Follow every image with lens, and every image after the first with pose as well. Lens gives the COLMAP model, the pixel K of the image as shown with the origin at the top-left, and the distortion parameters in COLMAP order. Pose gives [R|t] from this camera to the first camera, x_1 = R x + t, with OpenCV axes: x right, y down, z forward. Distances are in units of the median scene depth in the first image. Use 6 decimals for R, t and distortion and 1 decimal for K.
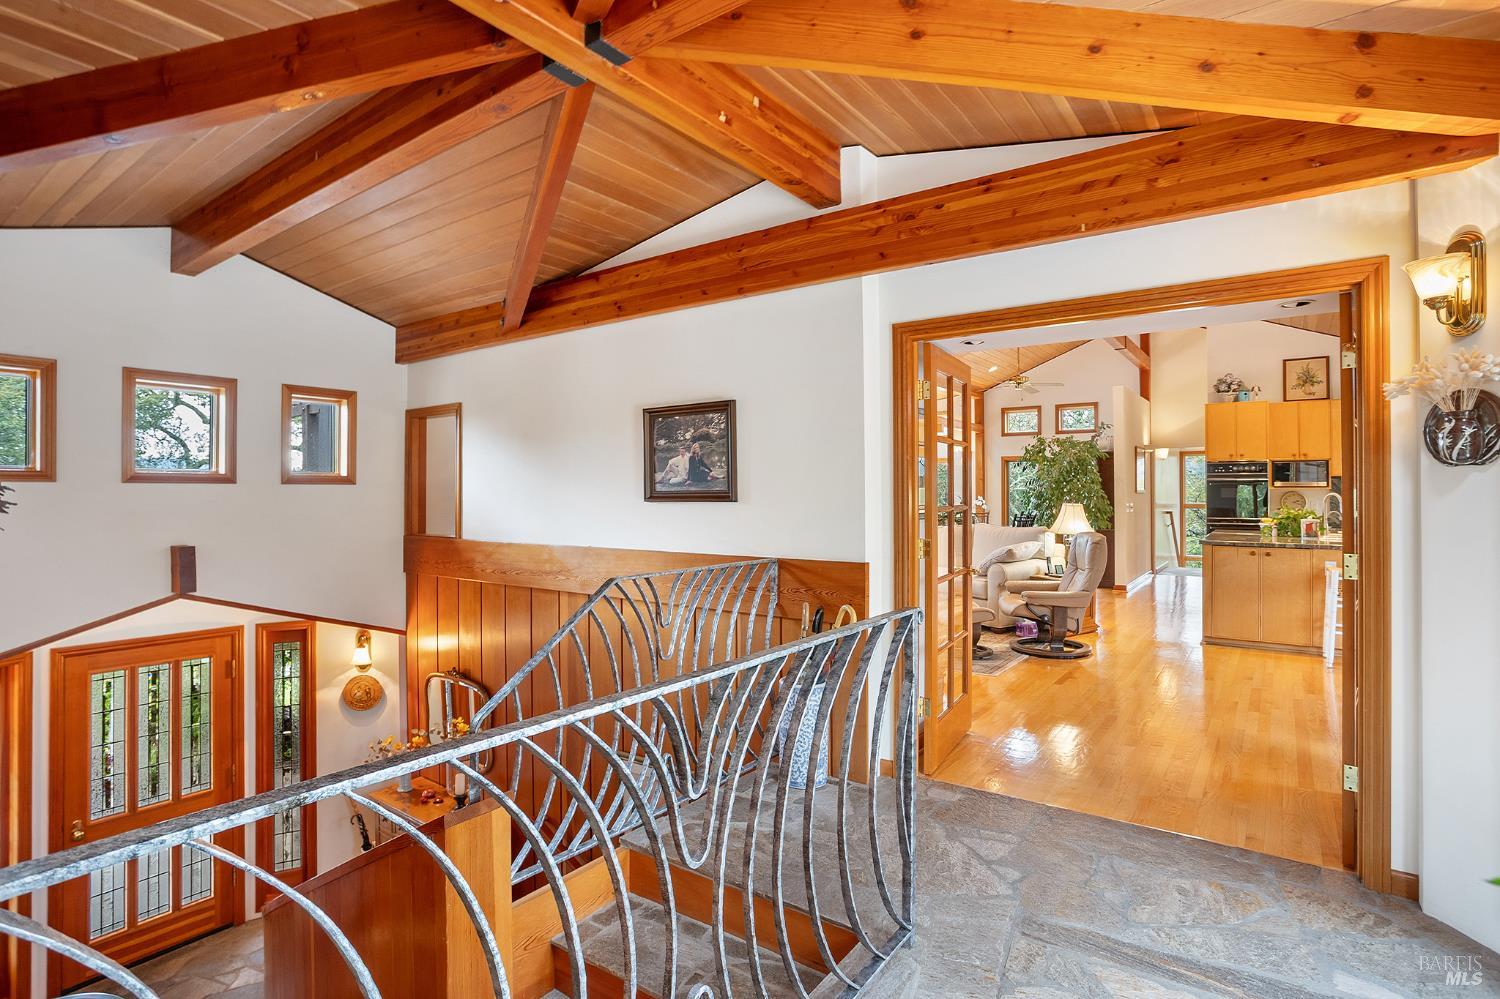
lens RADIAL K [[759.1, 0, 750.1], [0, 759.1, 463.4], [0, 0, 1]] dist [-0.063325, 0.033025]
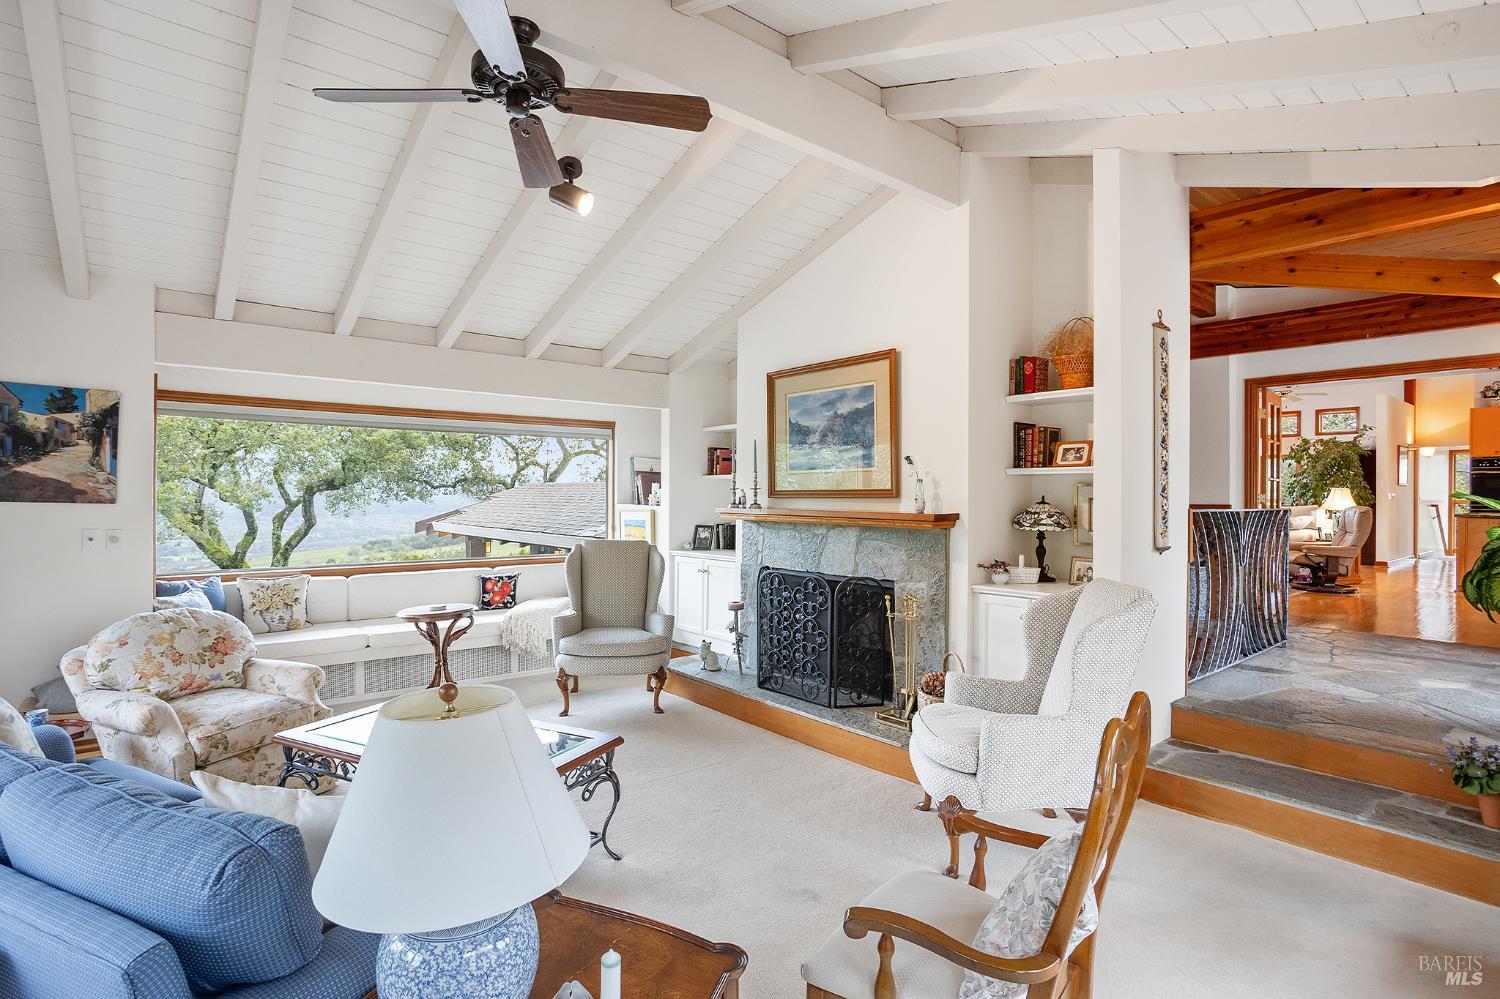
lens RADIAL K [[748.7, 0, 746.1], [0, 748.7, 483.8], [0, 0, 1]] dist [-0.059700, 0.030597]
pose [[0.967290, 0.003441, -0.253650, -0.302048], [0.001852, 0.999785, 0.020629, 0.019973], [0.253666, -0.020424, 0.967076, -0.595198]]
